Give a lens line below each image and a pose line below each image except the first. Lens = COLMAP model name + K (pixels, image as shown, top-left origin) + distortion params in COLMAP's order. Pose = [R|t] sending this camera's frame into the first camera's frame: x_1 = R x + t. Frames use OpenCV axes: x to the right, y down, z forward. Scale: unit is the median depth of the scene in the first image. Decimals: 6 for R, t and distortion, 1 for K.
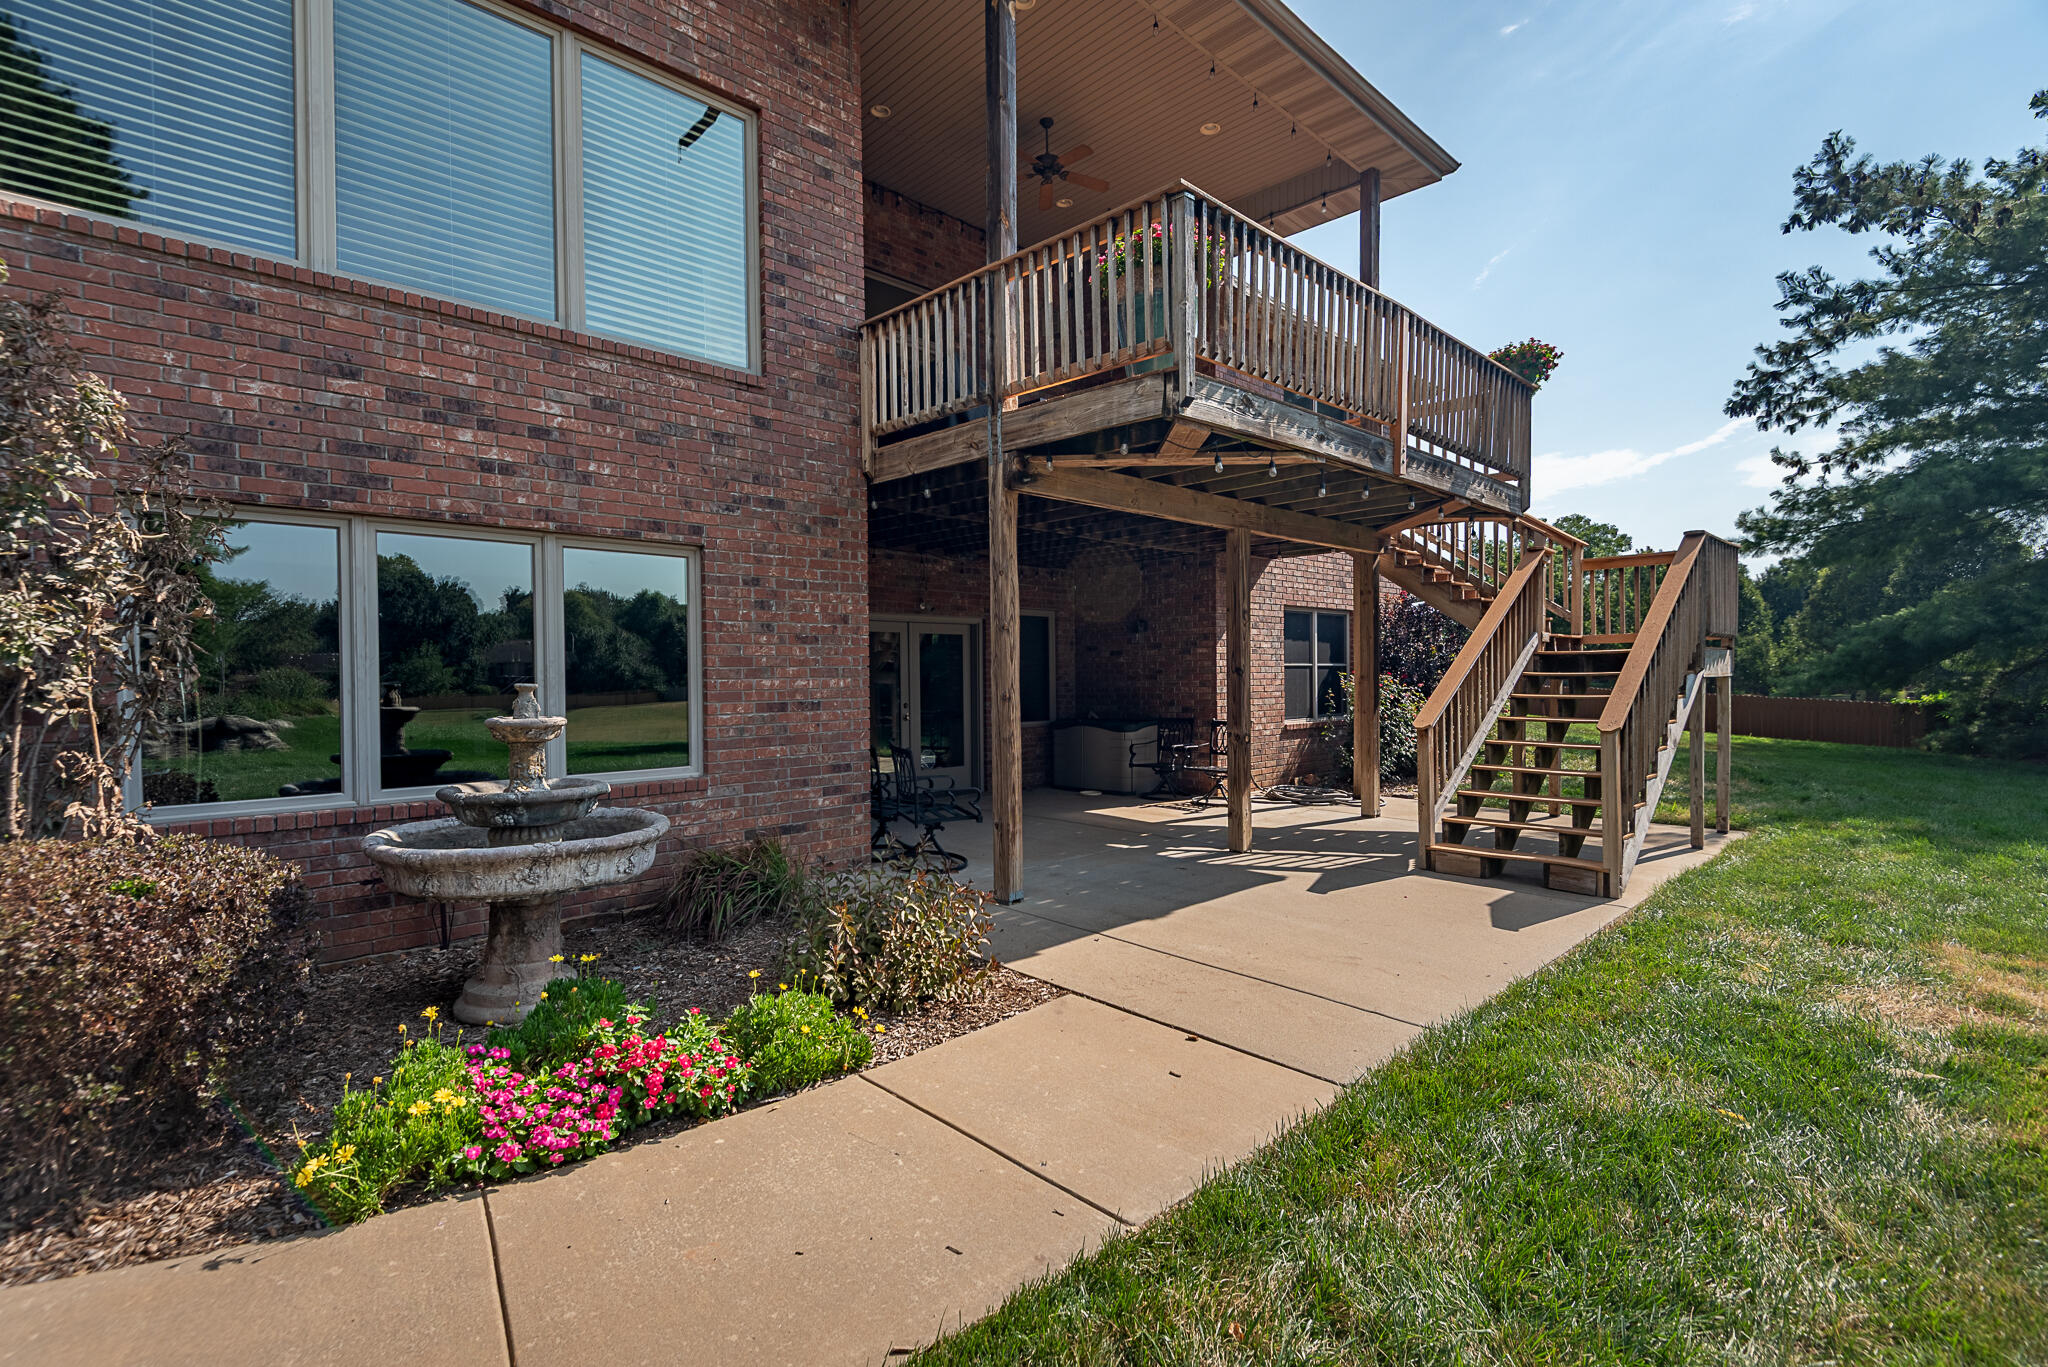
lens RADIAL K [[948.7, 0, 1027.9], [0, 948.7, 692.3], [0, 0, 1]] dist [0.007756, -0.007993]
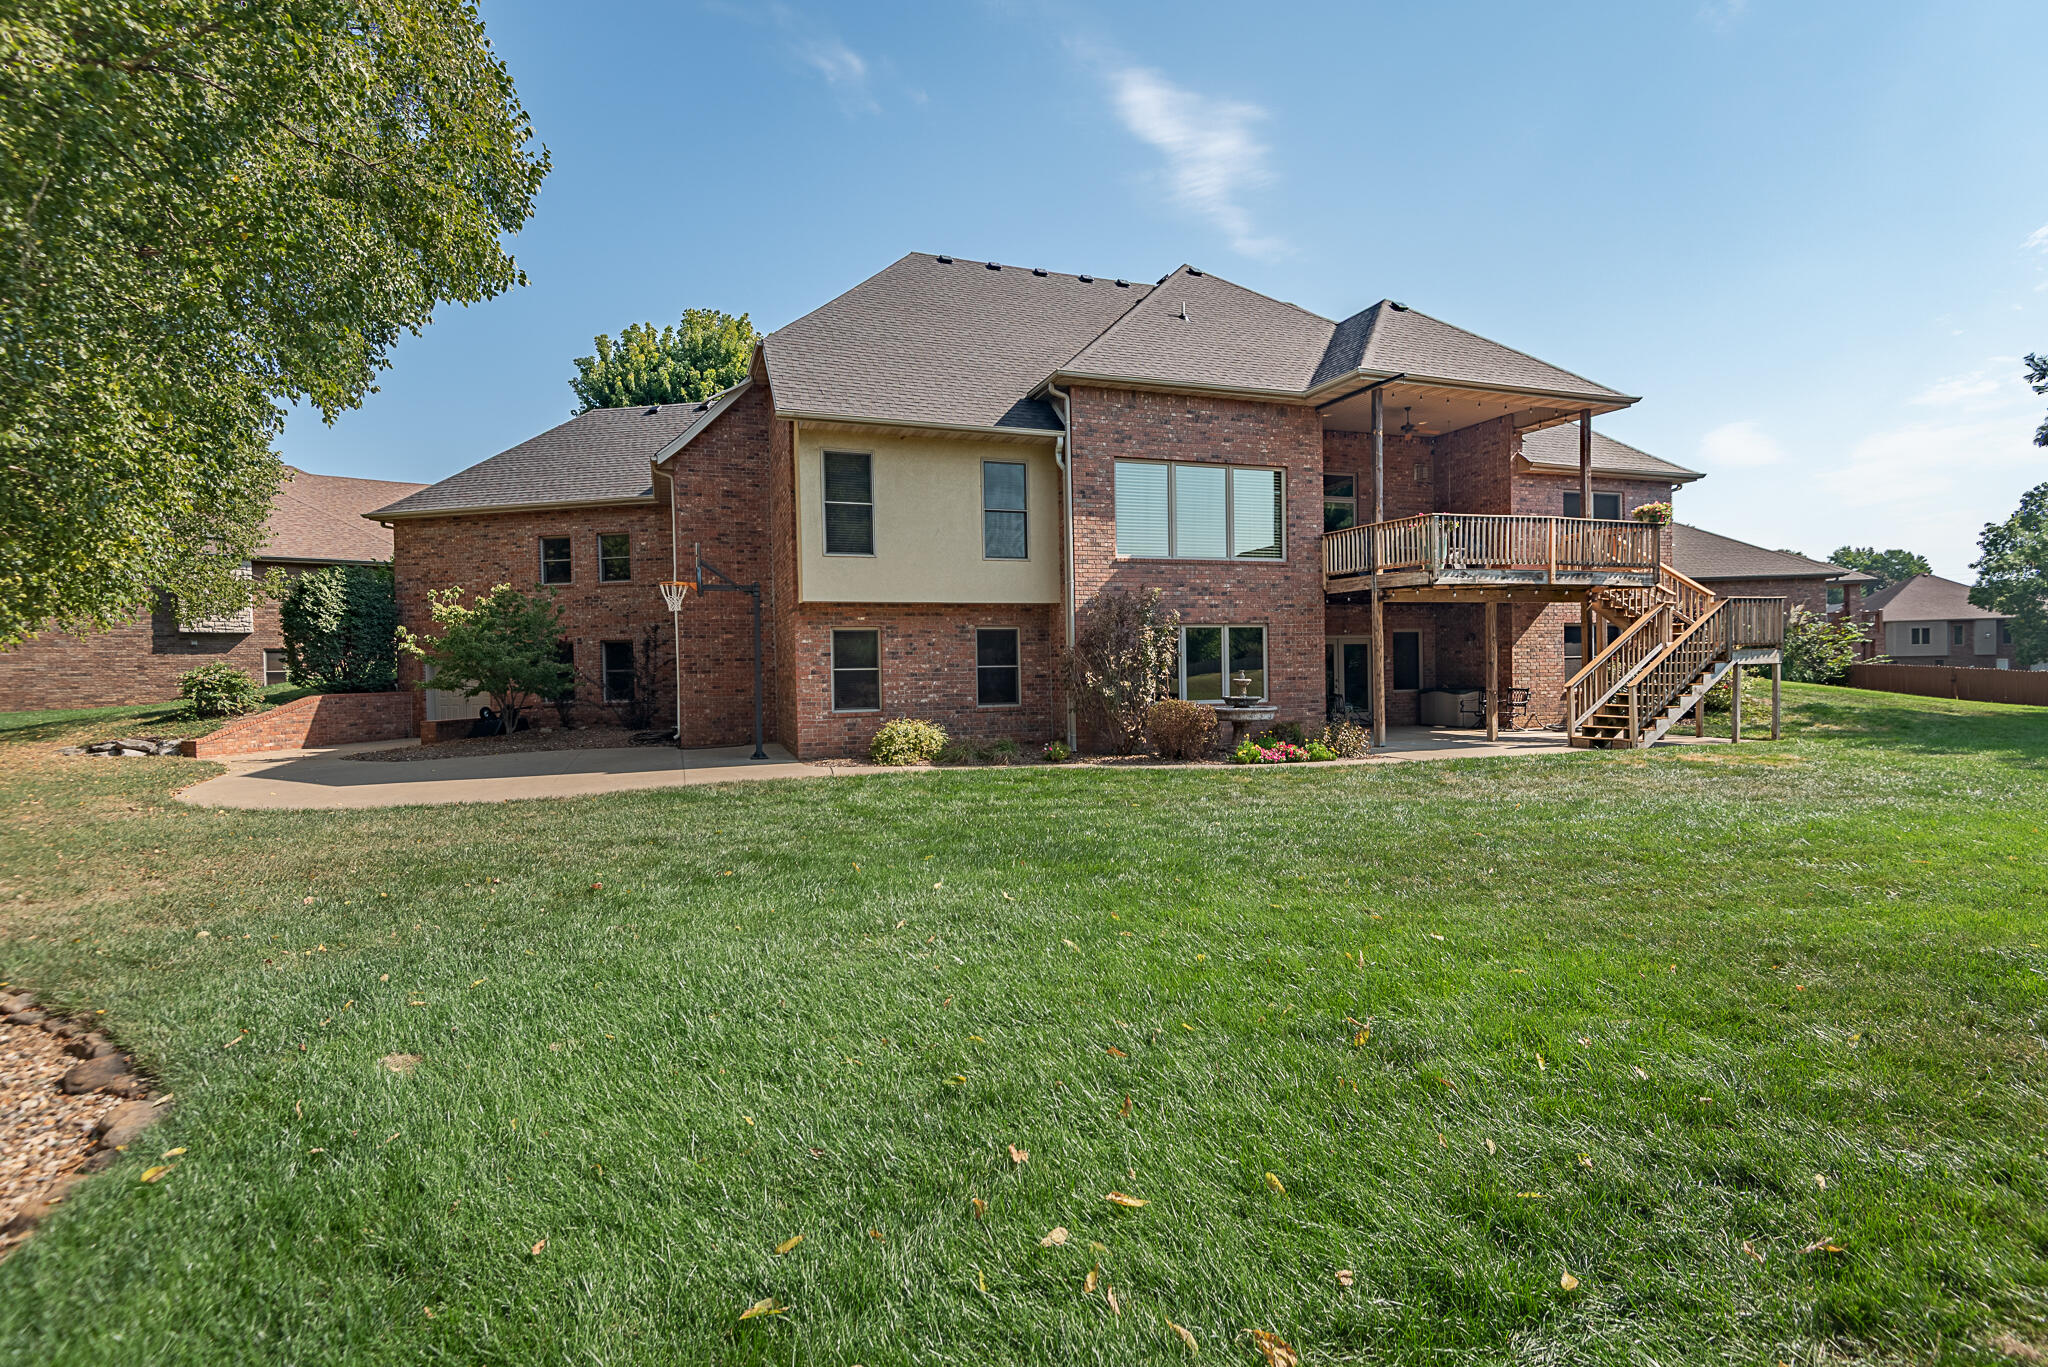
lens RADIAL K [[948.7, 0, 1035.3], [0, 948.7, 692.8], [0, 0, 1]] dist [0.007756, -0.007993]
pose [[0.913739, 0.003419, -0.406288, 0.194925], [0.003666, 0.999855, 0.016658, 0.008363], [0.406286, -0.016711, 0.913593, -2.016768]]
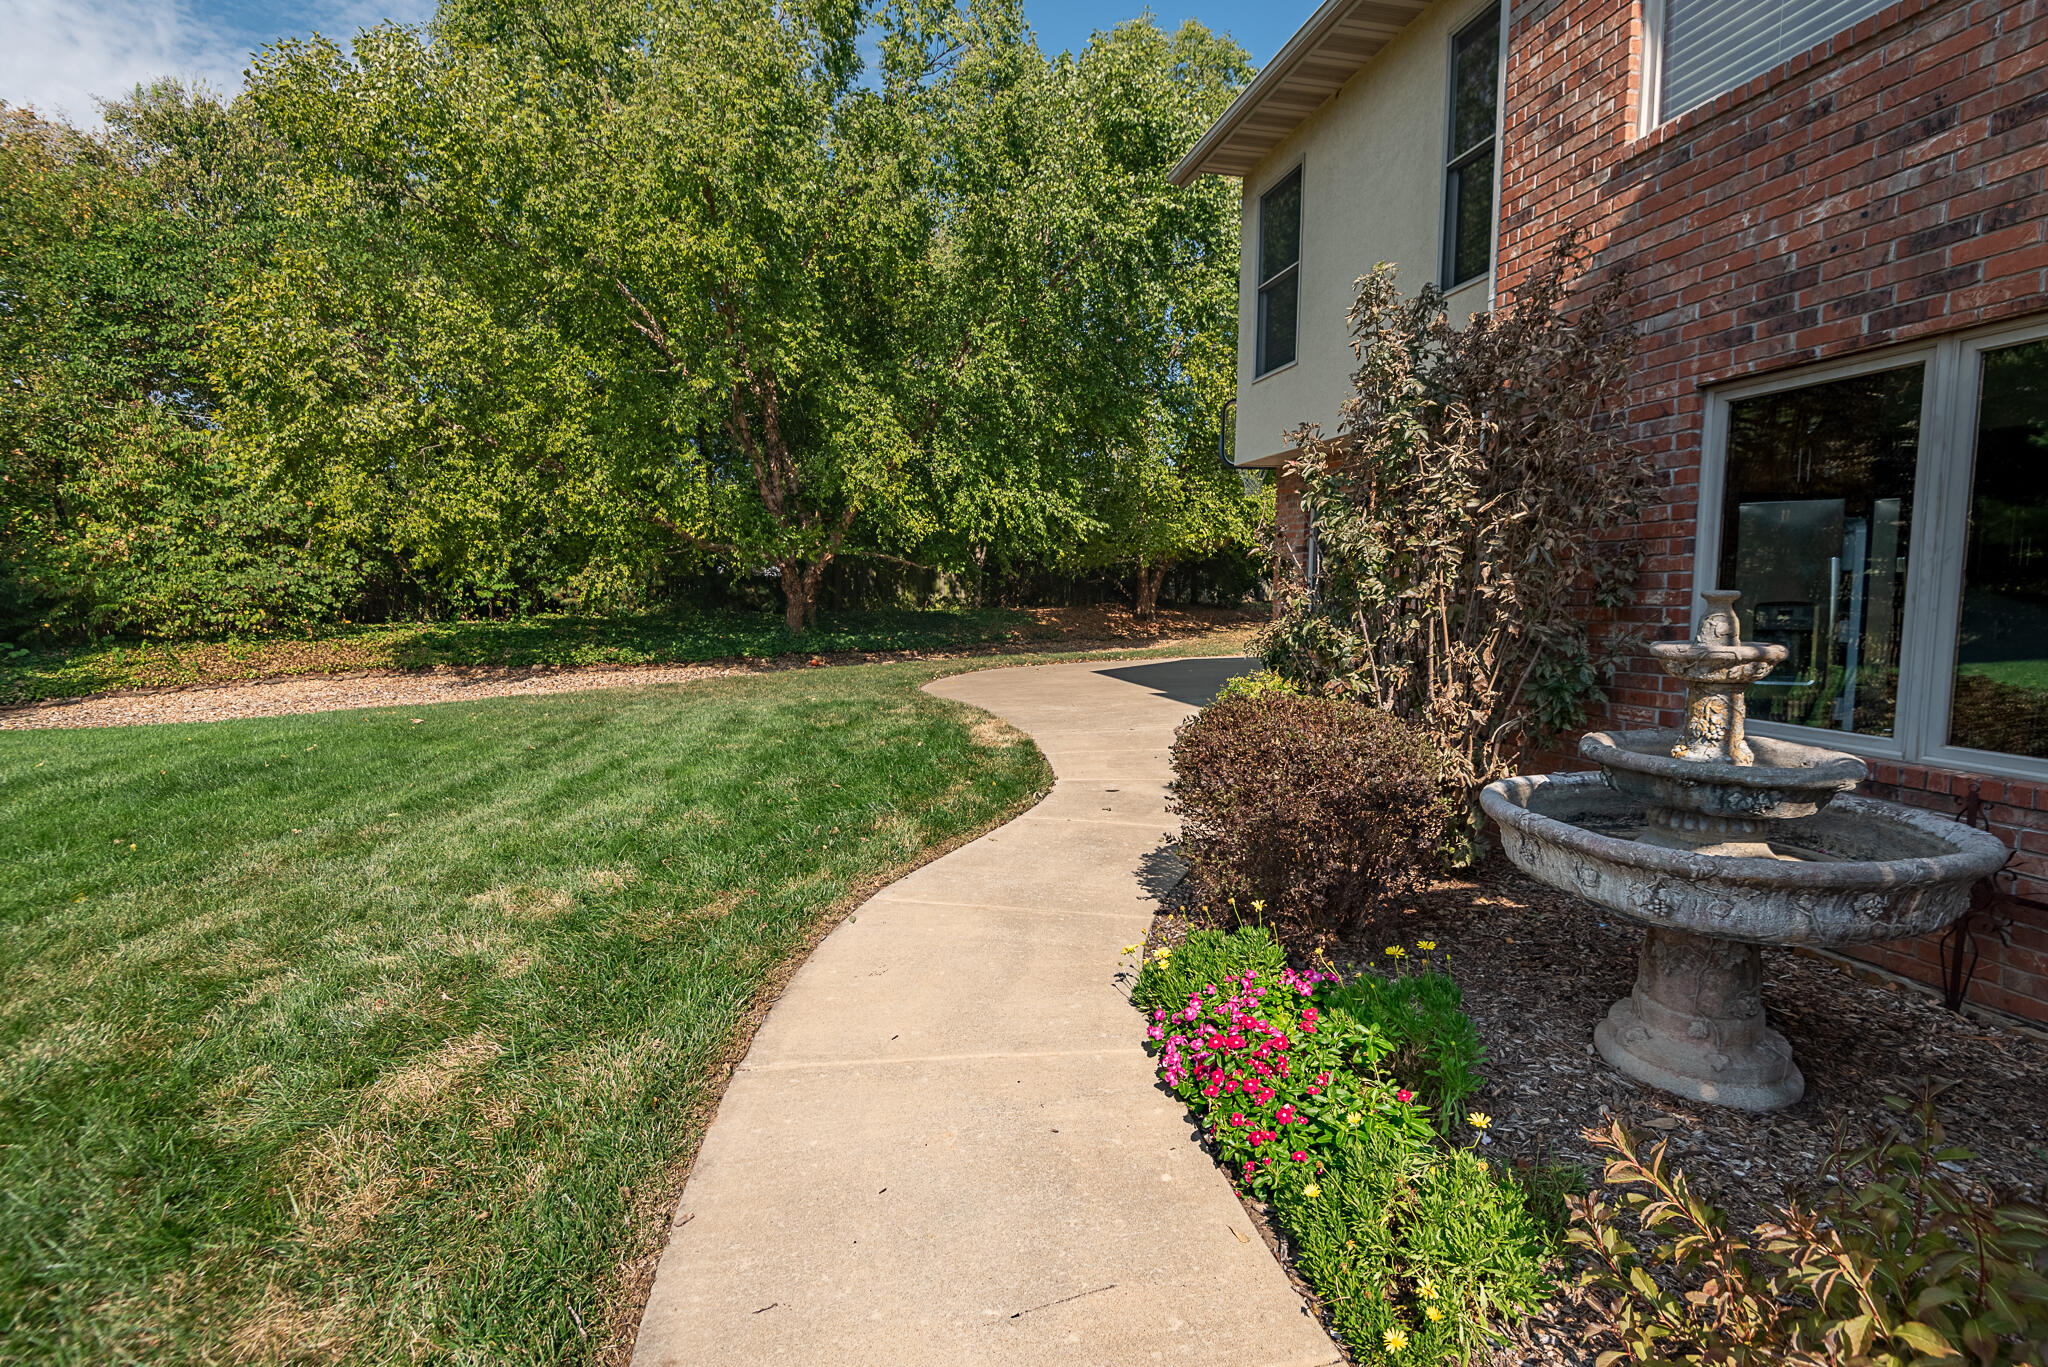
lens RADIAL K [[948.7, 0, 1027.9], [0, 948.7, 693.4], [0, 0, 1]] dist [0.007756, -0.007993]
pose [[-0.500654, 0.111147, -0.858482, 0.187000], [-0.000463, 0.991688, 0.128663, -0.016494], [0.865647, 0.064813, -0.496441, 0.641145]]
